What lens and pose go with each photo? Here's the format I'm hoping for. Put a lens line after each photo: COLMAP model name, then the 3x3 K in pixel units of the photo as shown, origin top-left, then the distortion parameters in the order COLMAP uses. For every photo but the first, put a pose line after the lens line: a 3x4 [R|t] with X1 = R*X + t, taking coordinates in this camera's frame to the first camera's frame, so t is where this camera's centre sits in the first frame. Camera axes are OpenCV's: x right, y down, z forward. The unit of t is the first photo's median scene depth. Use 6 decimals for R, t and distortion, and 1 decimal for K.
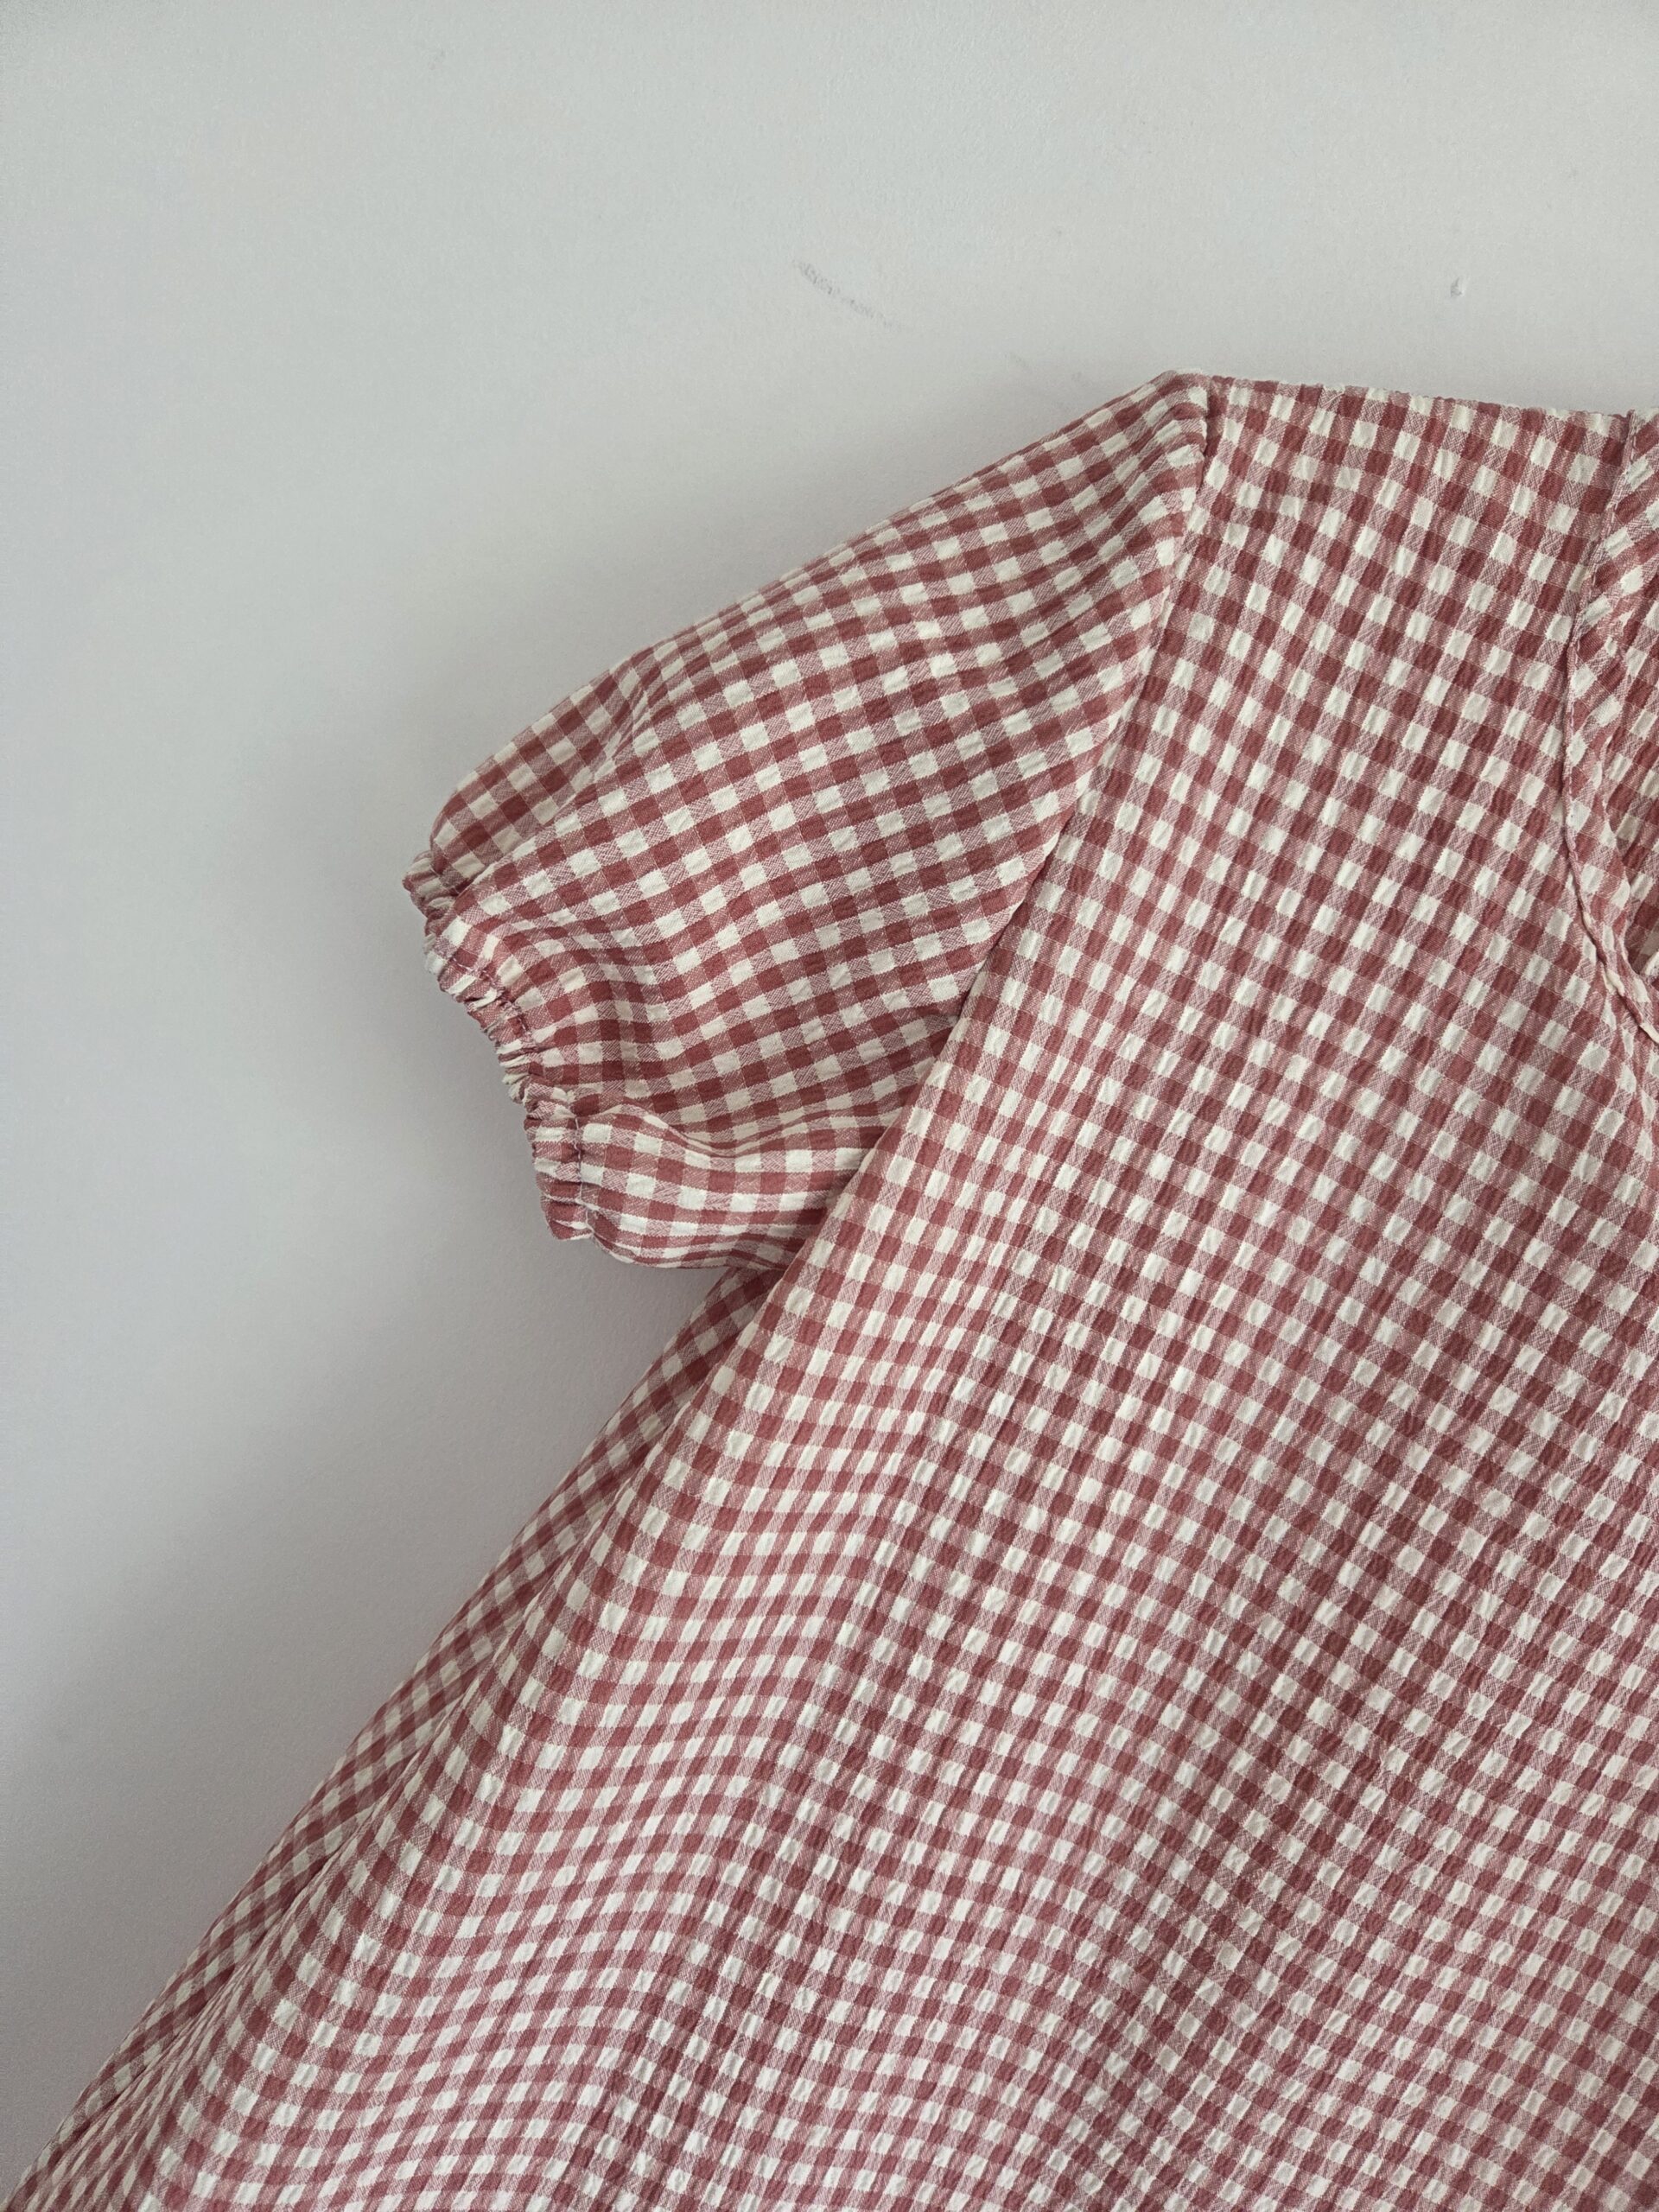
lens RADIAL K [[1527.3, 0, 831.7], [0, 1527.3, 1096.7], [0, 0, 1]] dist [0.046536, -0.010536]
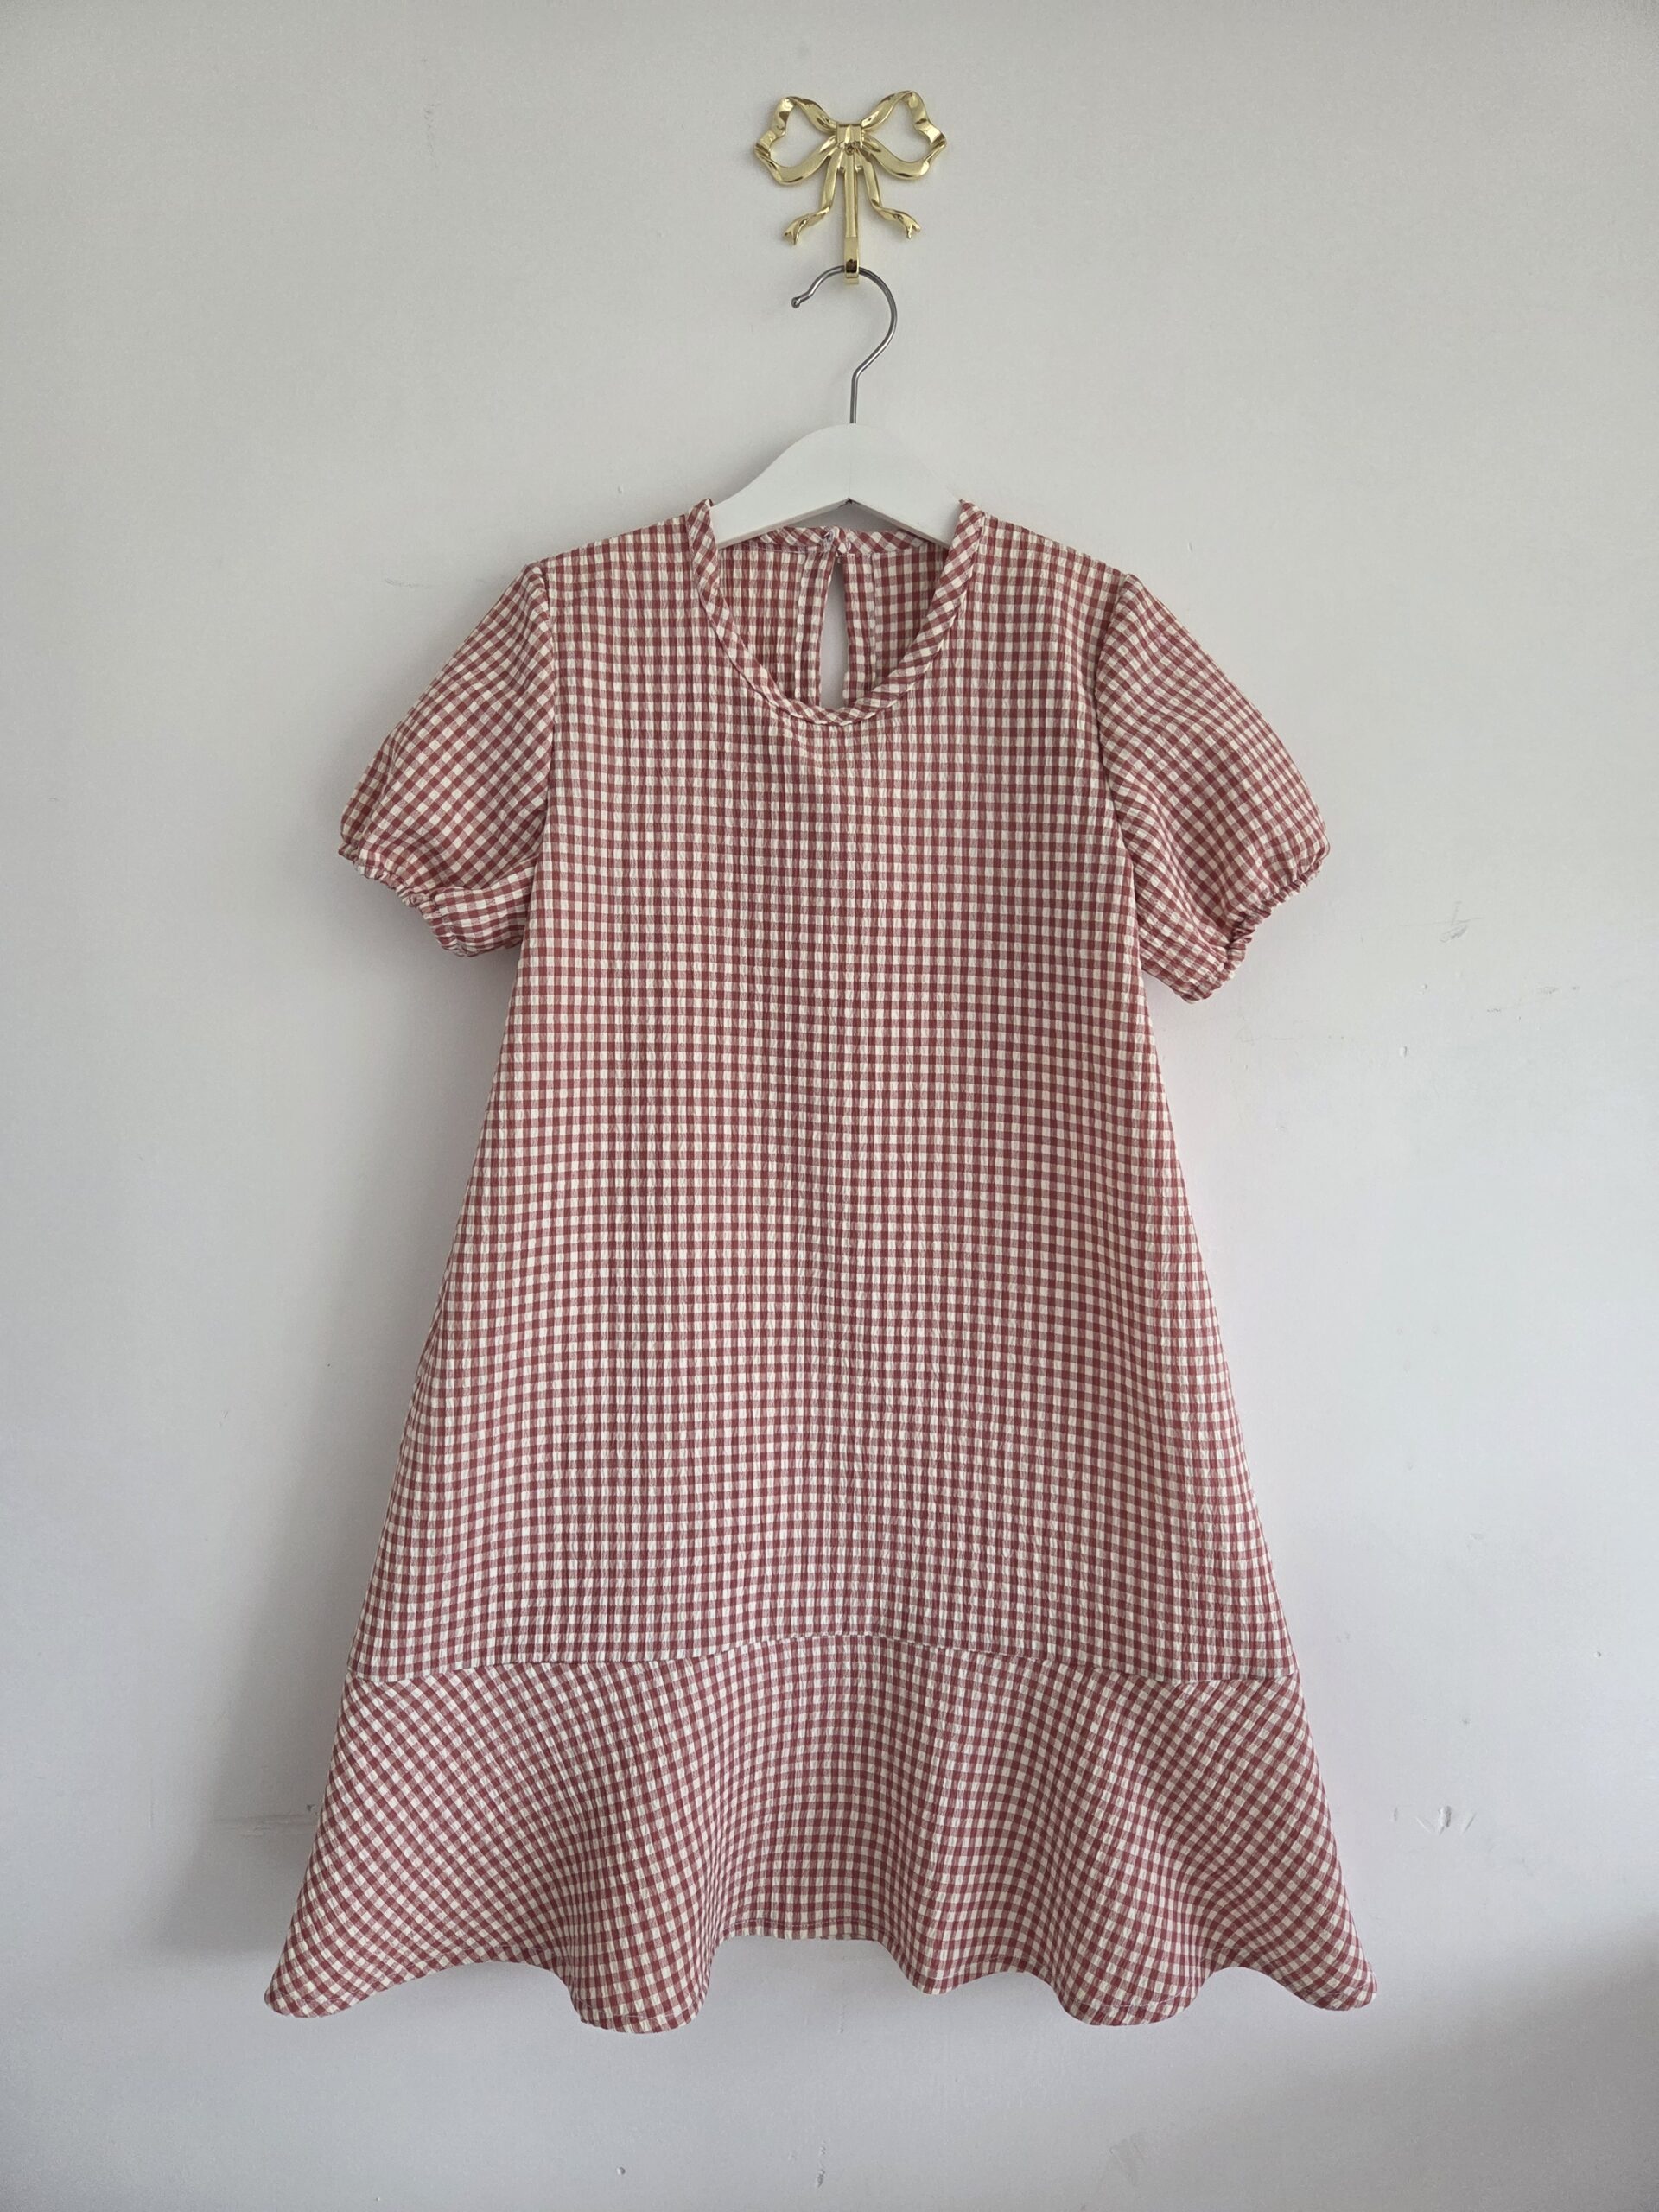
lens RADIAL K [[1527.3, 0, 827.5], [0, 1527.3, 1116.2], [0, 0, 1]] dist [0.046536, -0.010536]
pose [[0.909955, -0.413243, 0.034829, 0.210270], [0.414483, 0.909011, -0.043615, 0.747921], [-0.013636, 0.054123, 0.998441, -1.651218]]
